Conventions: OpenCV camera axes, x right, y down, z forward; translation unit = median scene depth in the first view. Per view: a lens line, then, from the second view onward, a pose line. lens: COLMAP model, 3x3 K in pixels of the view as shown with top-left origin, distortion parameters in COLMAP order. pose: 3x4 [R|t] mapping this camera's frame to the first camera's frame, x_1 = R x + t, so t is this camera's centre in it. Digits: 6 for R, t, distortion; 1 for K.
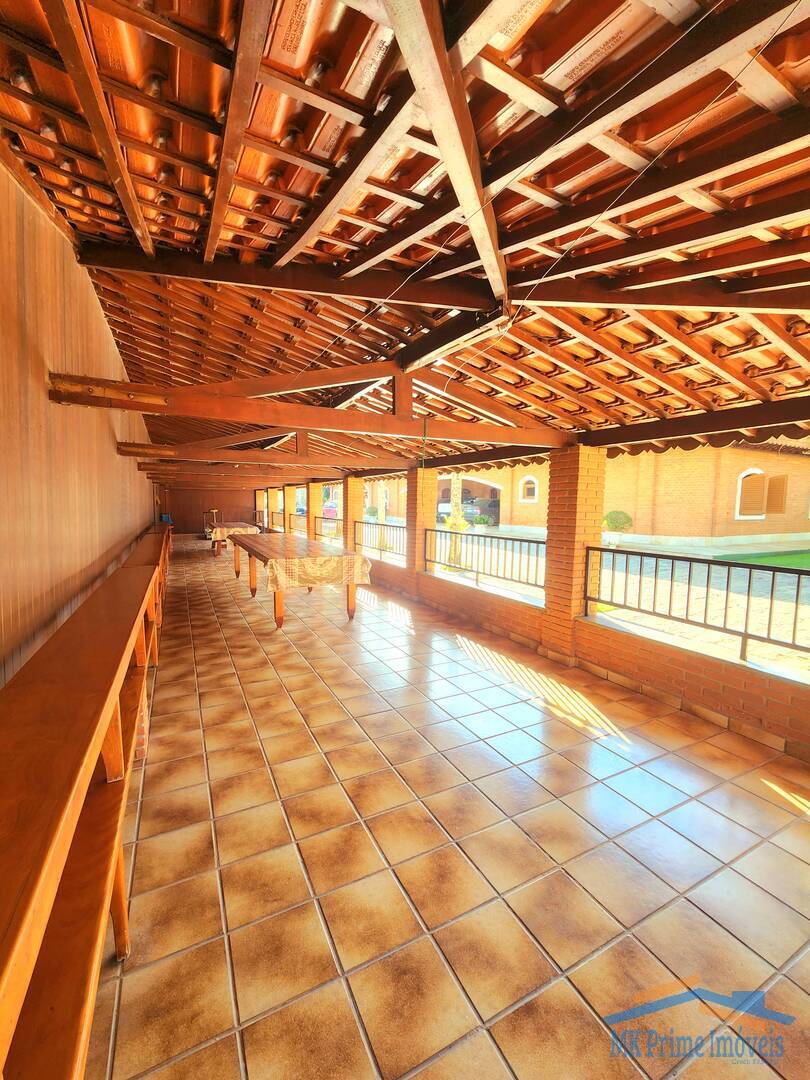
lens RADIAL K [[445.2, 0, 402.0], [0, 445.2, 542.2], [0, 0, 1]] dist [0.002389, 0.000617]
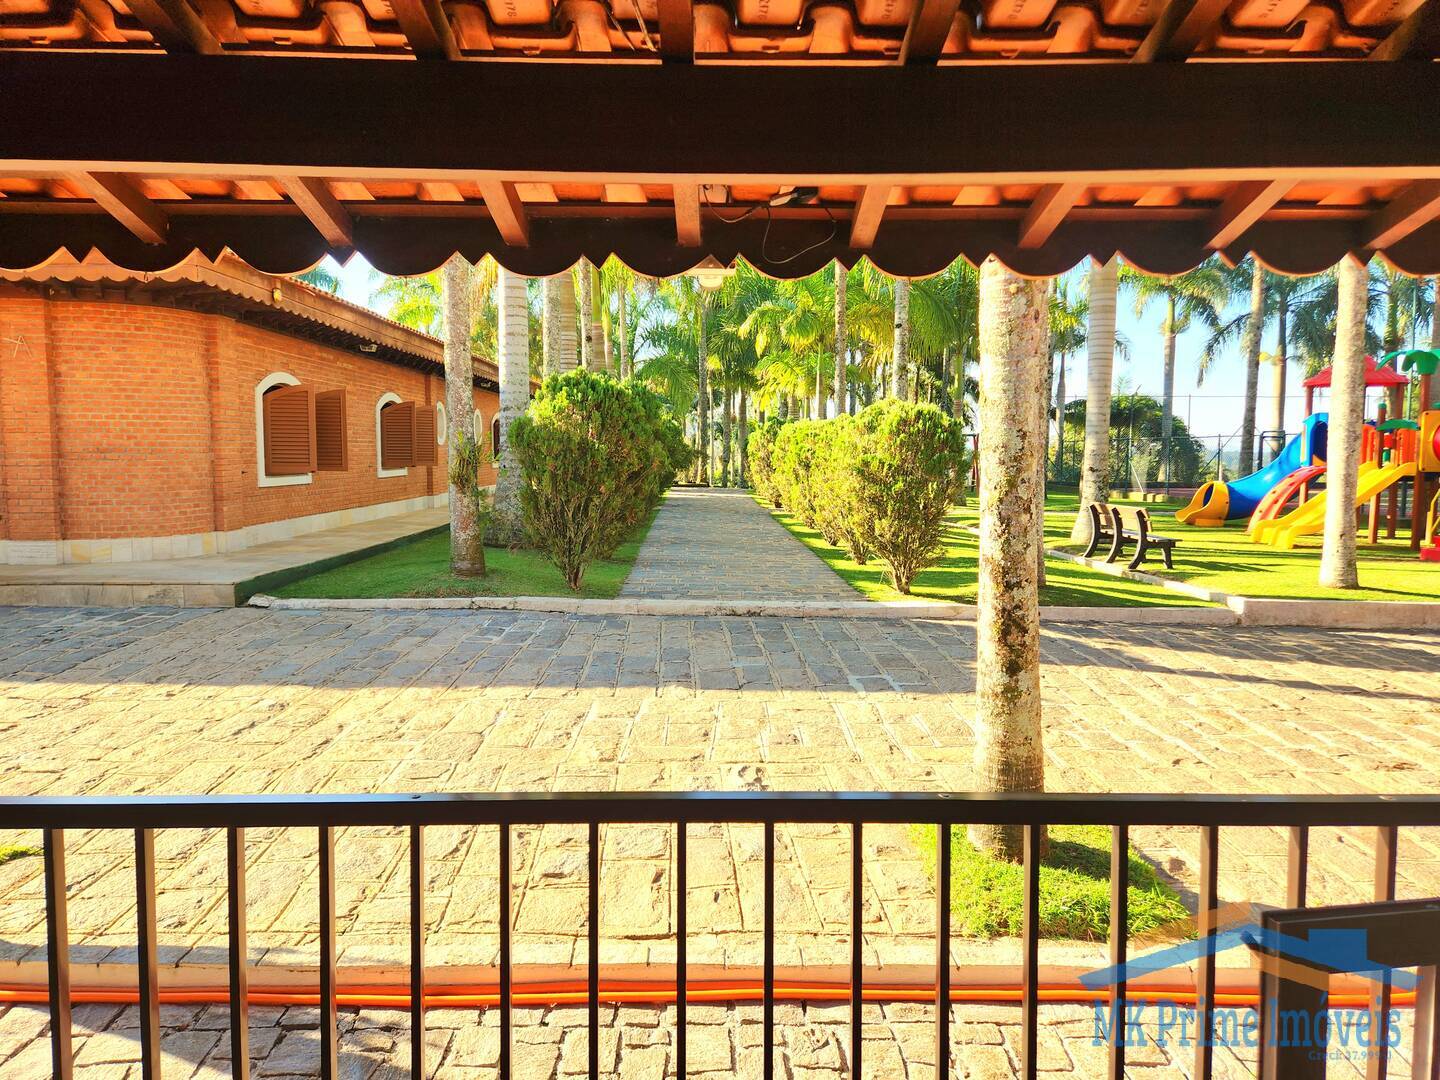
lens RADIAL K [[958.5, 0, 714.3], [0, 958.5, 530.9], [0, 0, 1]] dist [0.010771, 0.003354]
pose [[0.440643, -0.087326, 0.893425, 0.107906], [0.076283, 0.995300, 0.059660, -0.032756], [-0.894435, 0.041864, 0.445234, 0.200235]]
